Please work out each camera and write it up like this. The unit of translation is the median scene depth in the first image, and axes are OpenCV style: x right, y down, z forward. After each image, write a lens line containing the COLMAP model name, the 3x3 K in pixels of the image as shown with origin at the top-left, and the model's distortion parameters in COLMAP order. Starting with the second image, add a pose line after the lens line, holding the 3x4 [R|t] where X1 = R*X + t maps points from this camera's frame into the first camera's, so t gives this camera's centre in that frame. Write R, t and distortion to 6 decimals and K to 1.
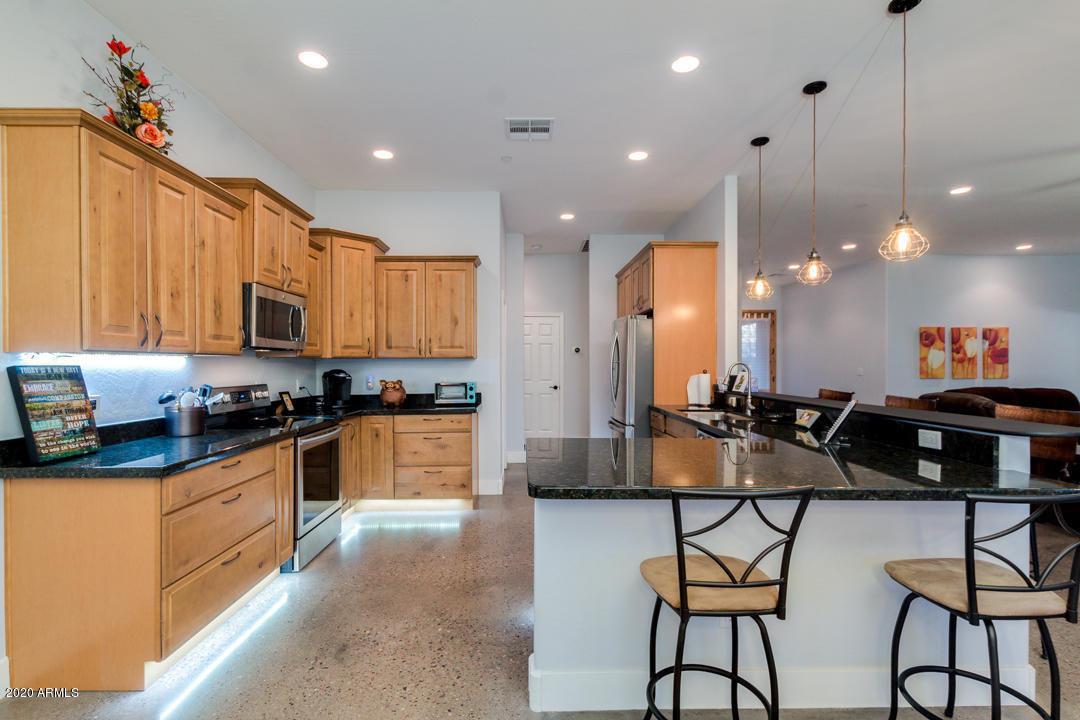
lens RADIAL K [[510.4, 0, 531.2], [0, 510.4, 362.9], [0, 0, 1]] dist [0.004289, 0.000158]
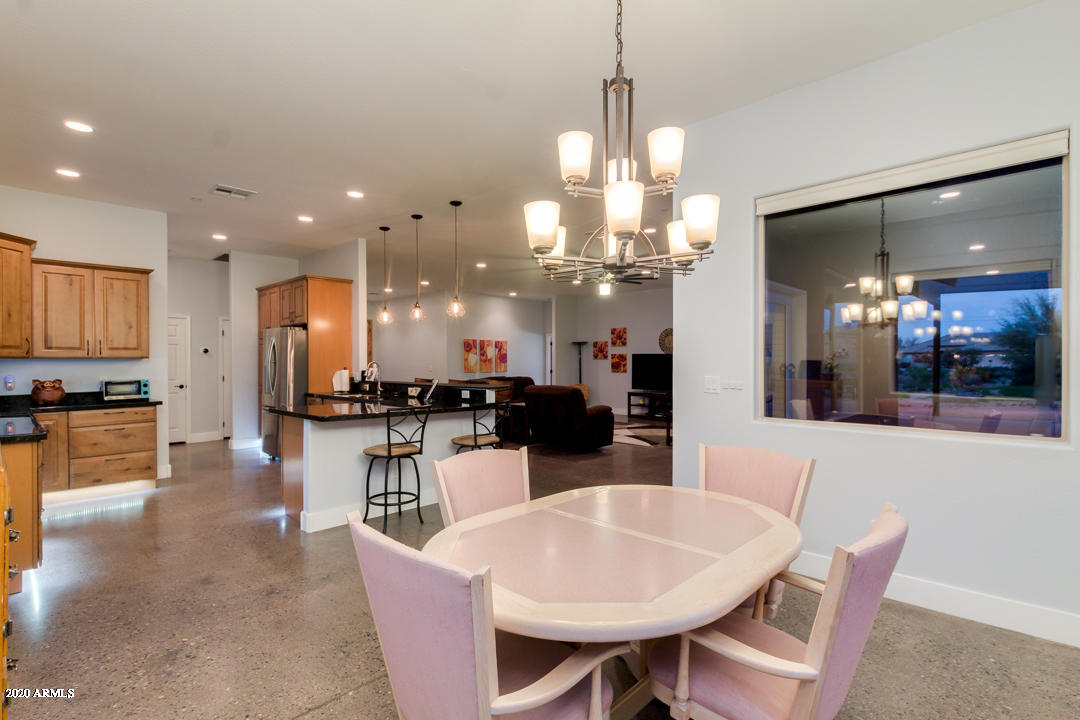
lens RADIAL K [[520.8, 0, 543.7], [0, 520.8, 363.5], [0, 0, 1]] dist [0.017617, -0.012744]
pose [[0.697863, -0.002665, 0.716226, -0.361320], [0.001324, 0.999996, 0.002431, -0.000009], [-0.716230, -0.000748, 0.697864, -0.488684]]
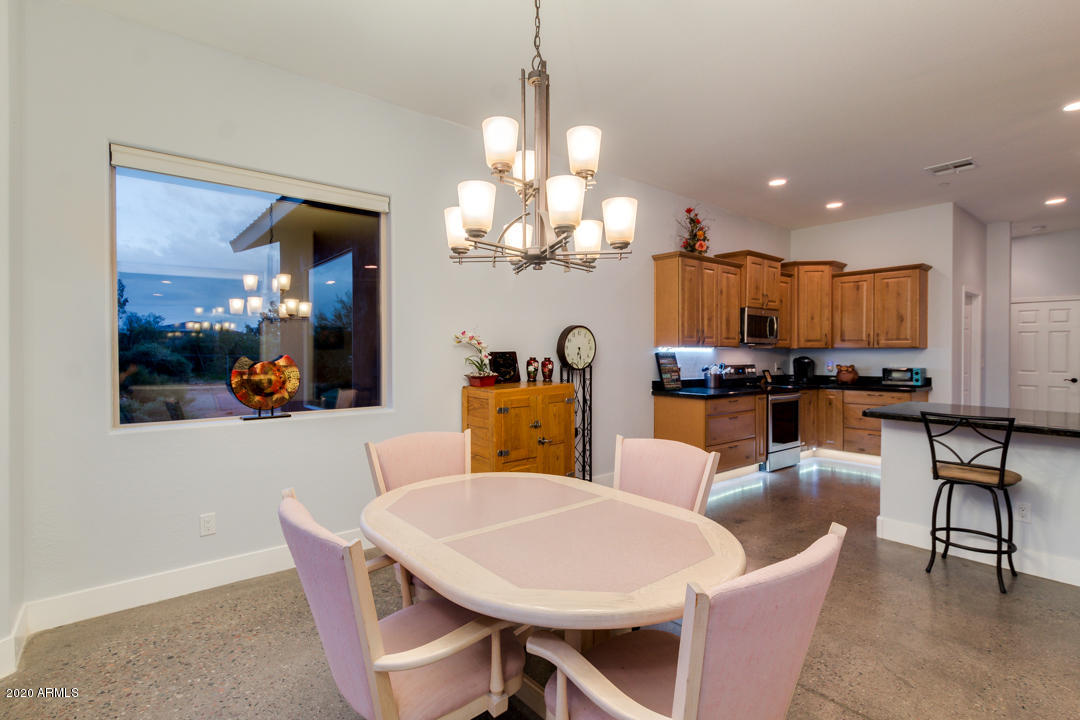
lens RADIAL K [[510.9, 0, 545.0], [0, 510.9, 356.9], [0, 0, 1]] dist [0.000781, -0.000068]
pose [[0.626573, 0.010394, -0.779293, 0.298986], [-0.003011, 0.999936, 0.010916, 0.000642], [0.779357, -0.004494, 0.626564, -0.487558]]
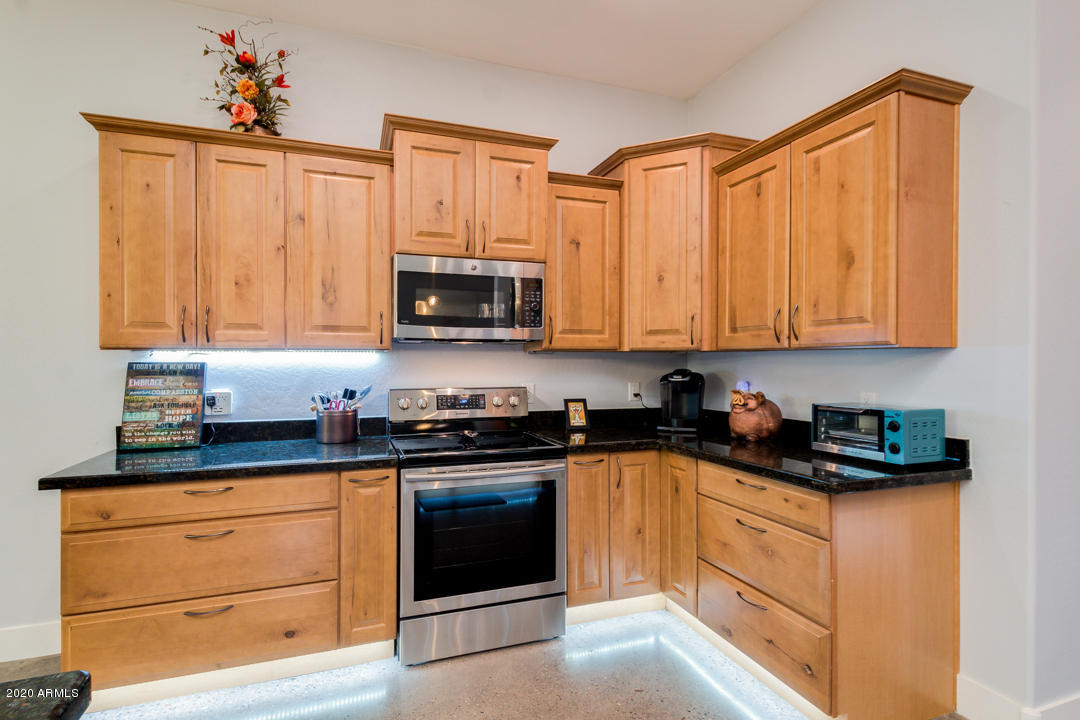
lens RADIAL K [[510.4, 0, 531.2], [0, 510.4, 362.9], [0, 0, 1]] dist [0.004289, 0.000158]
pose [[0.322575, 0.008769, -0.946503, 0.171102], [0.001661, 0.999950, 0.009830, -0.001670], [0.946543, -0.004743, 0.322544, 0.670867]]
